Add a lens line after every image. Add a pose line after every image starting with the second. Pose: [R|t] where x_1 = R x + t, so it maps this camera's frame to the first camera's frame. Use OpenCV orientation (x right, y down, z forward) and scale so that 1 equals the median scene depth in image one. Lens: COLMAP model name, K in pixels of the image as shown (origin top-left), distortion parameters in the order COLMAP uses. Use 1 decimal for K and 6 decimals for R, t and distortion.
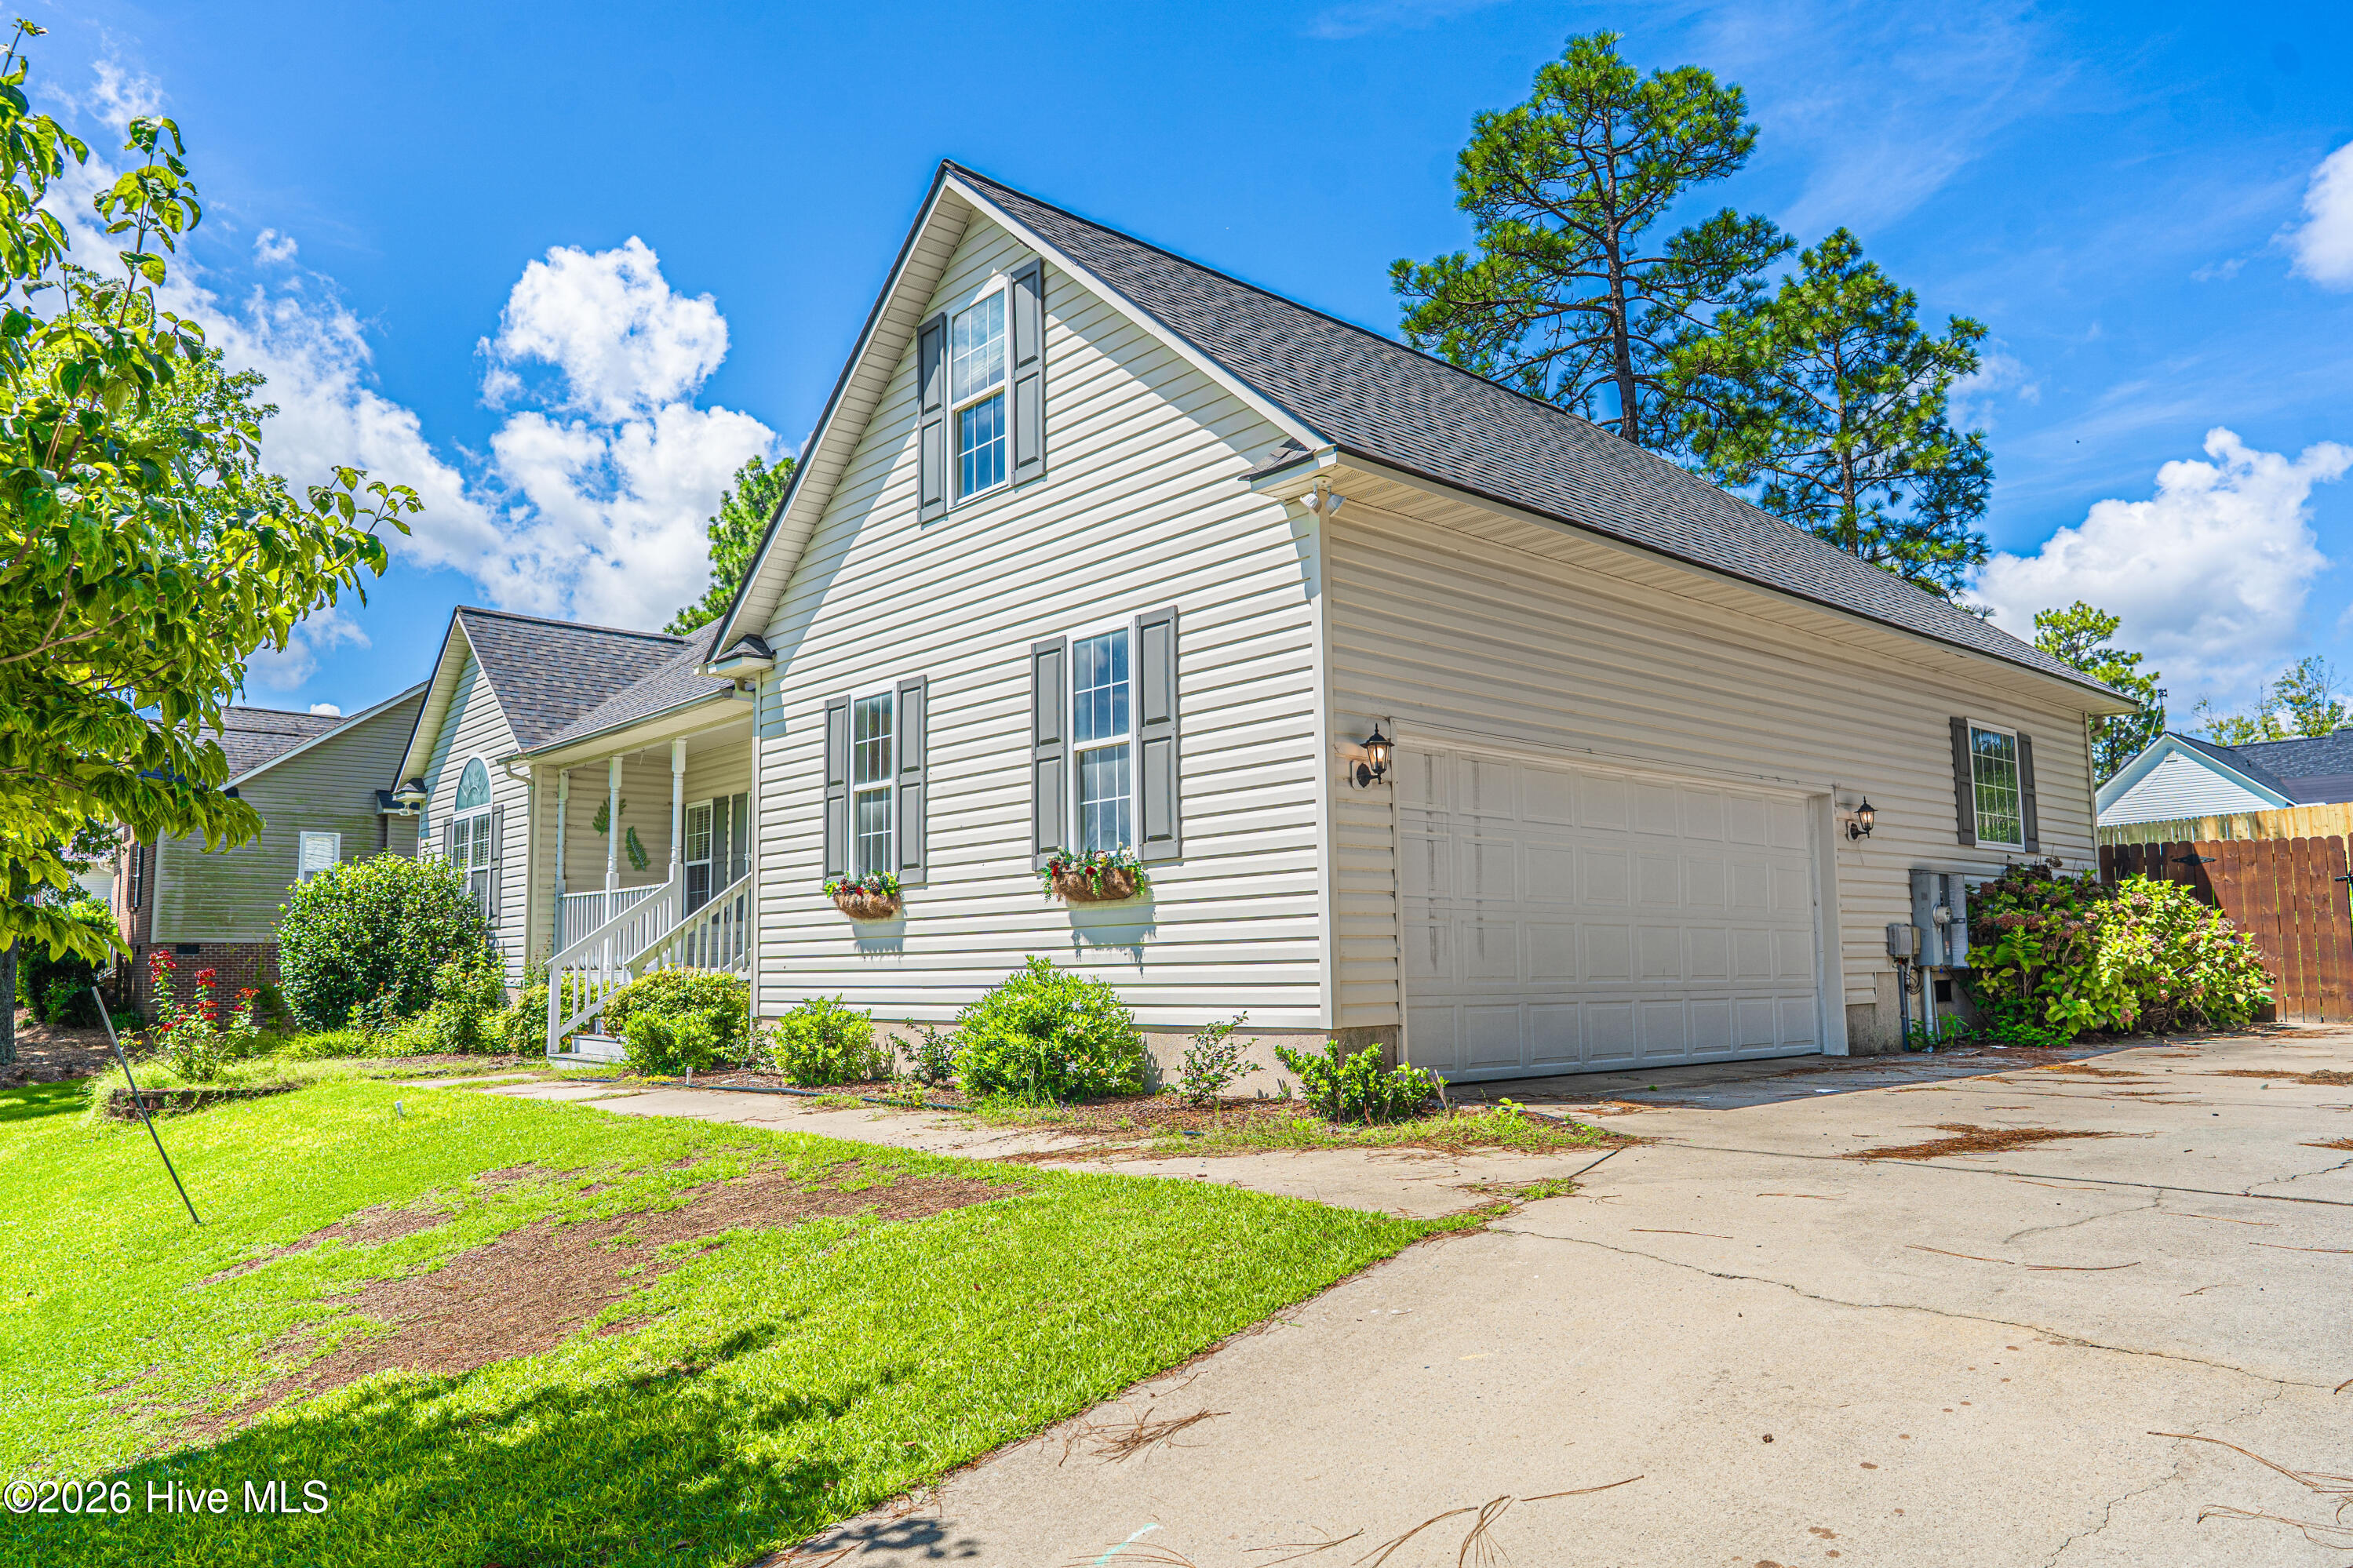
lens RADIAL K [[1580.7, 0, 1176.5], [0, 1580.7, 784.0], [0, 0, 1]] dist [-0.004463, -0.001108]
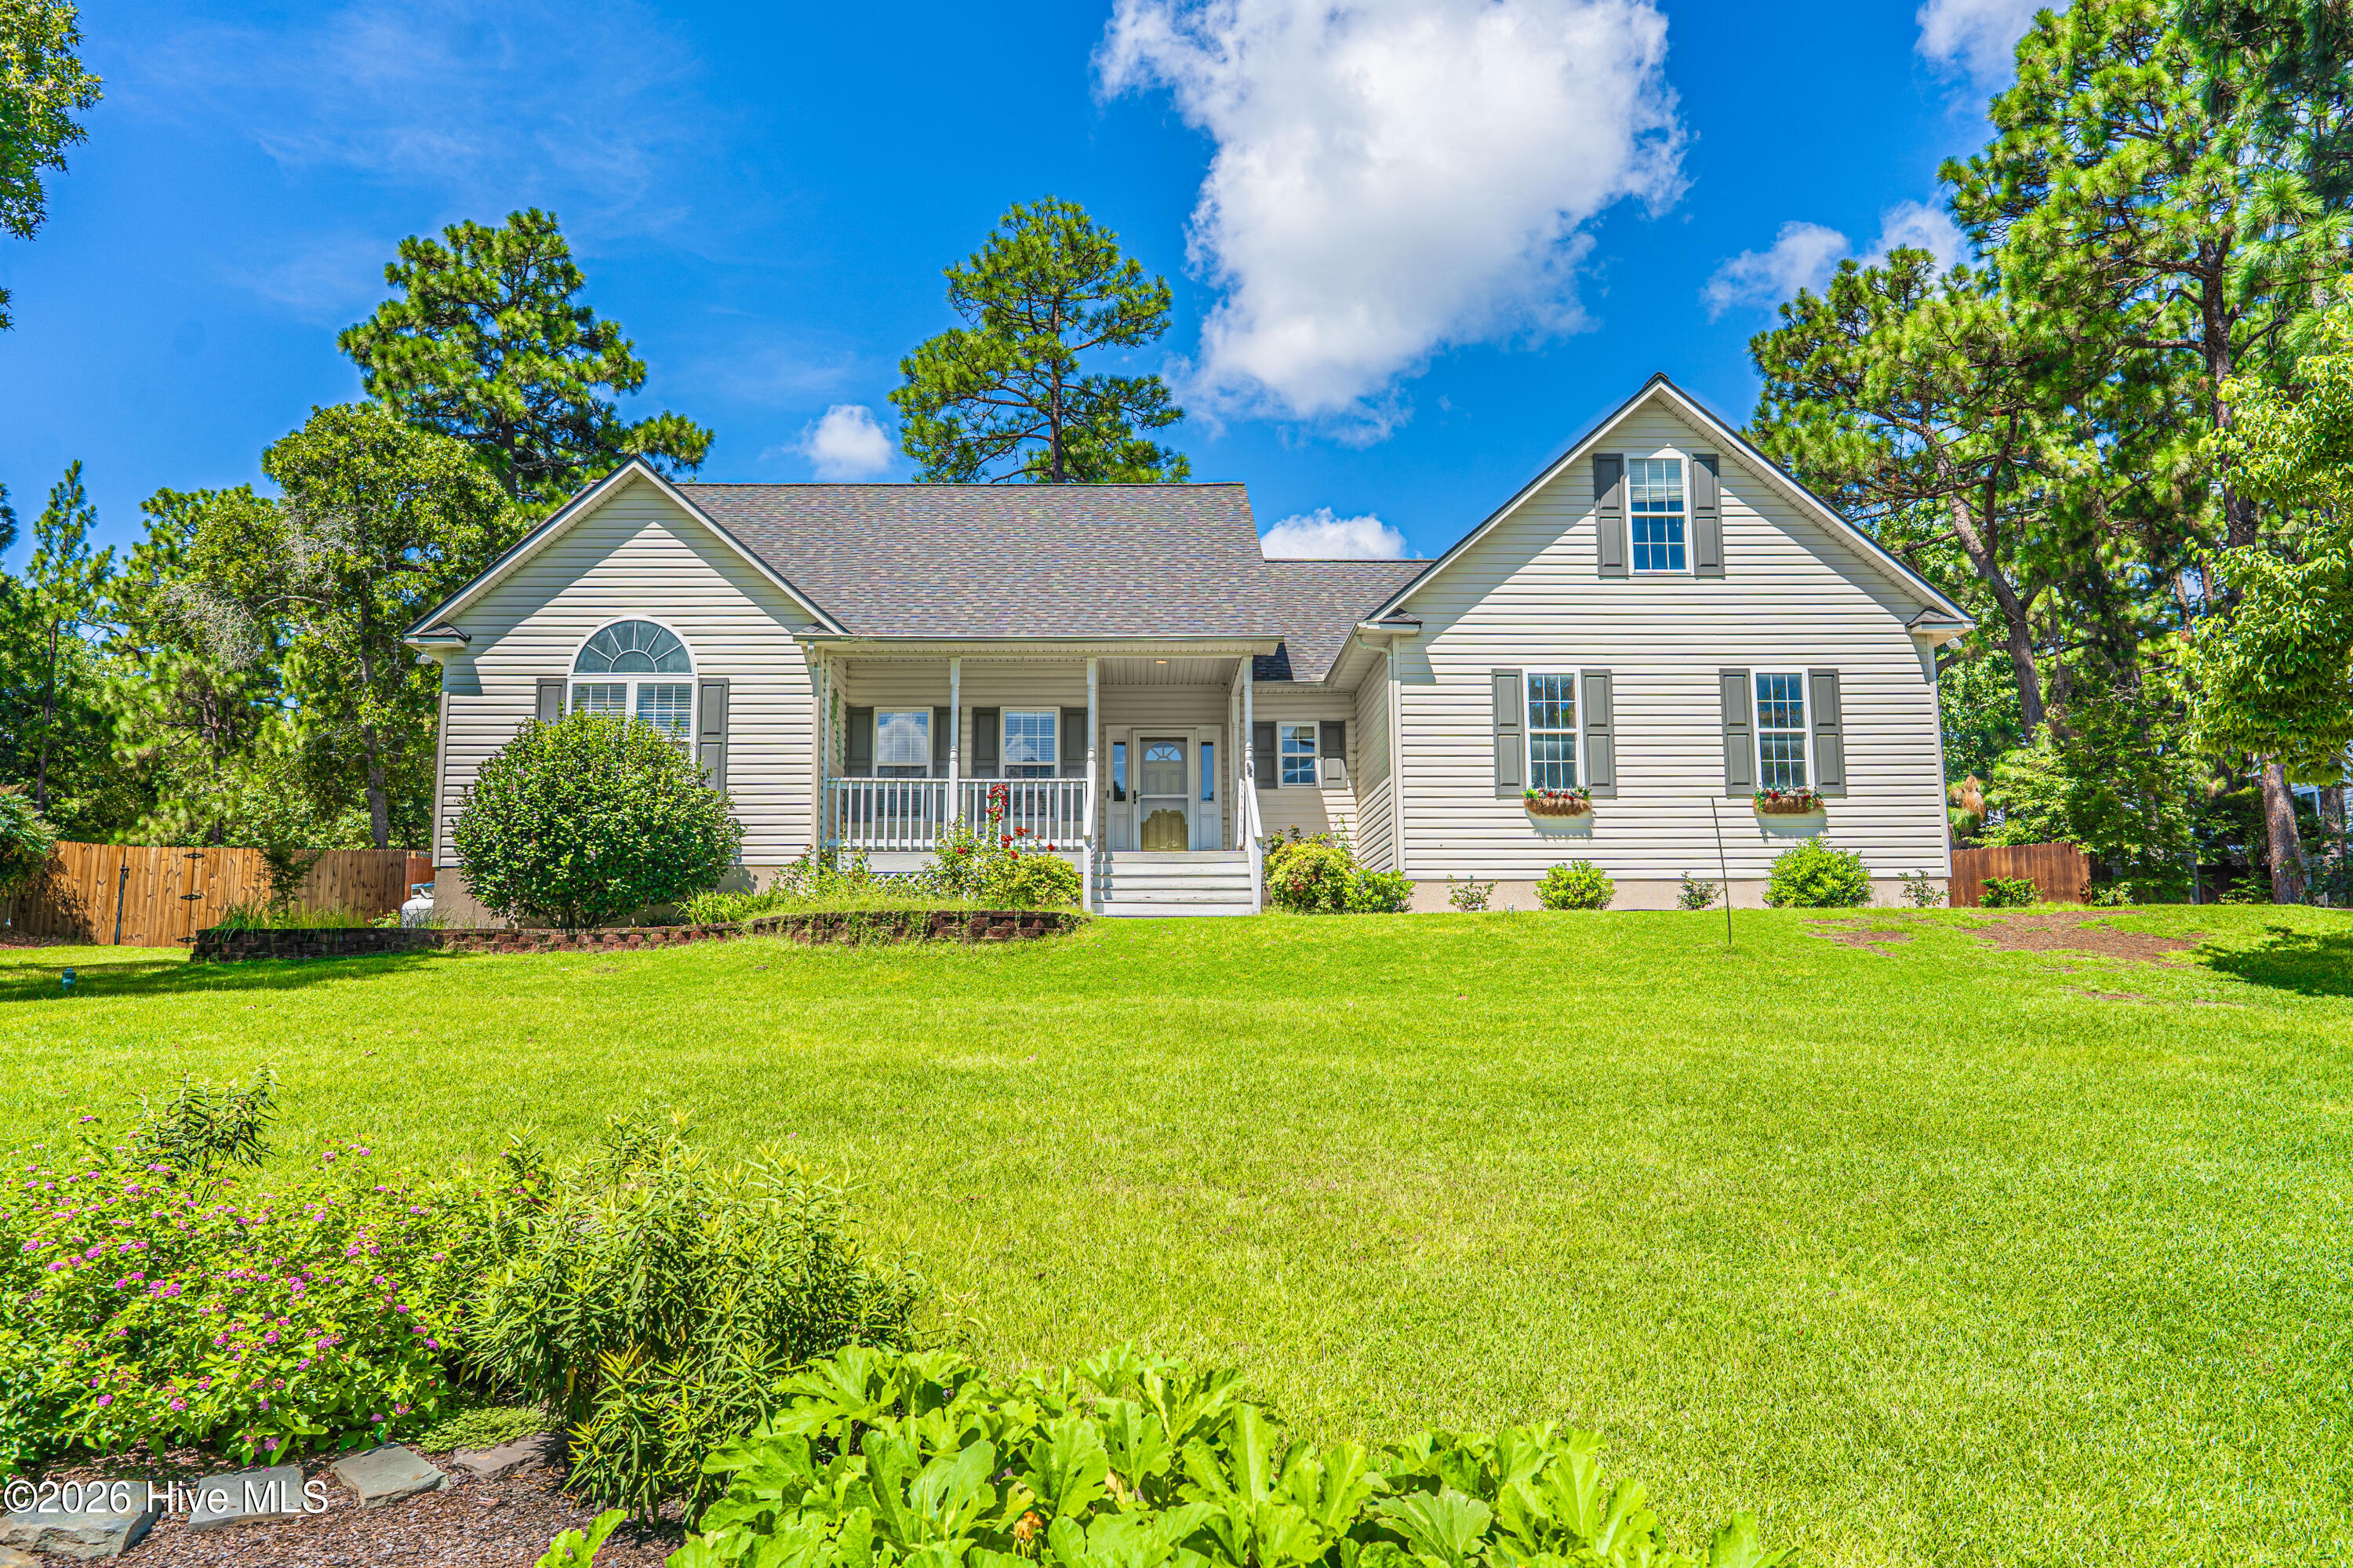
lens RADIAL K [[1581.0, 0, 1176.5], [0, 1581.0, 784.0], [0, 0, 1]] dist [-0.004463, -0.001108]
pose [[0.641967, 0.117529, 0.757671, -1.690467], [-0.092864, 0.992826, -0.075323, 0.215765], [-0.761088, -0.022005, 0.648276, 0.284174]]
